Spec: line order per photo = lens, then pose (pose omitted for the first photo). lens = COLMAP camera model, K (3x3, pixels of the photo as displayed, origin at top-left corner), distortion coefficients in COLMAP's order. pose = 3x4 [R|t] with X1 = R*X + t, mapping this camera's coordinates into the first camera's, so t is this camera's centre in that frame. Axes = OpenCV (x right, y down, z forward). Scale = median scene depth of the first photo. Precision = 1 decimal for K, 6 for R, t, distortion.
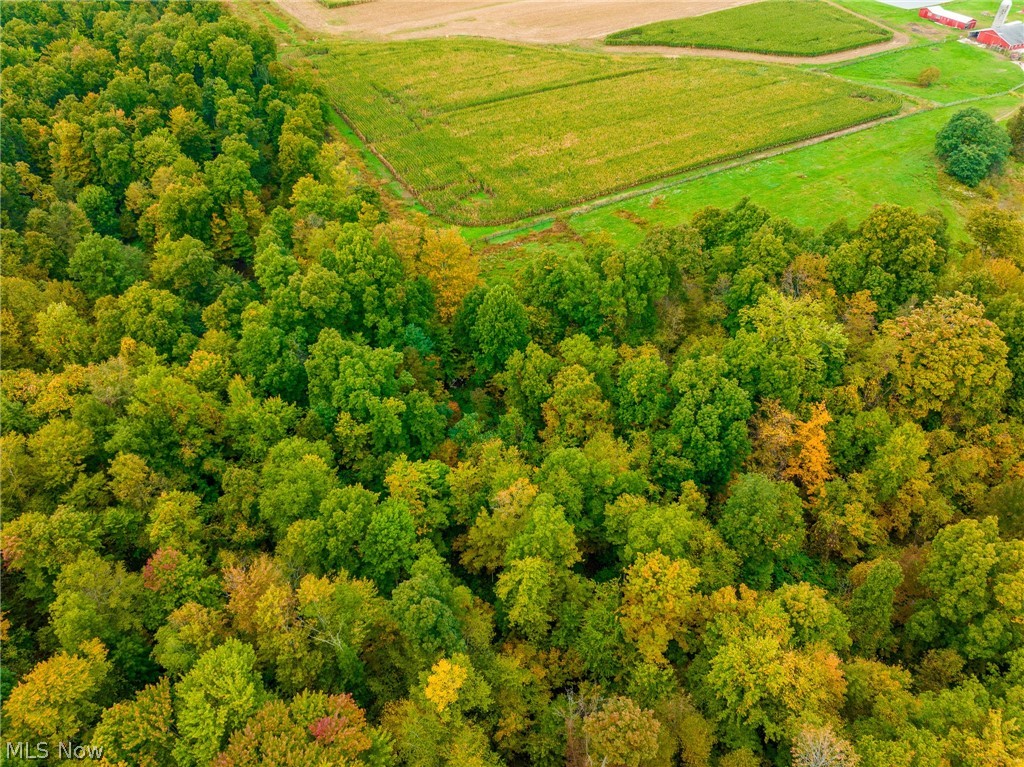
lens RADIAL K [[722.8, 0, 514.0], [0, 722.8, 386.6], [0, 0, 1]] dist [-0.036558, -0.001724]
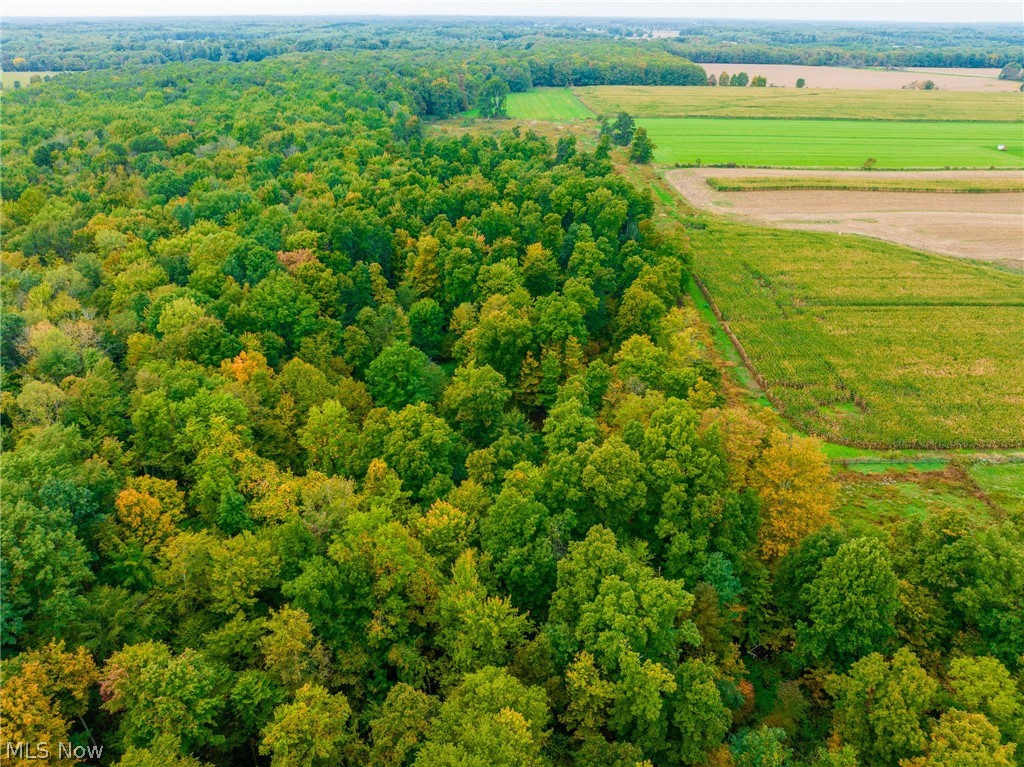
lens RADIAL K [[722.8, 0, 514.0], [0, 722.8, 386.6], [0, 0, 1]] dist [-0.036558, -0.001724]
pose [[0.874798, 0.227029, -0.428003, -0.045583], [-0.325206, 0.929981, -0.171393, -0.043671], [0.359124, 0.289124, 0.887377, 0.221313]]
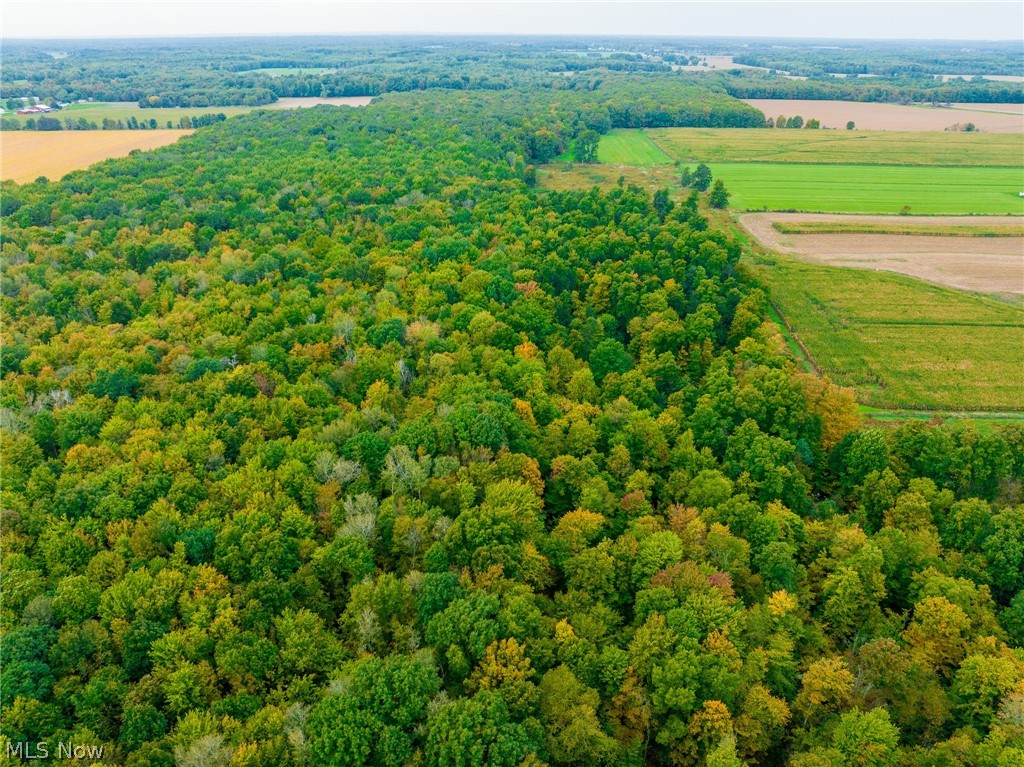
lens RADIAL K [[722.8, 0, 514.0], [0, 722.8, 386.6], [0, 0, 1]] dist [-0.036558, -0.001724]
pose [[0.843838, 0.238741, -0.480562, 0.031762], [-0.357149, 0.918272, -0.170939, 0.228848], [0.400477, 0.315877, 0.860139, -0.431626]]
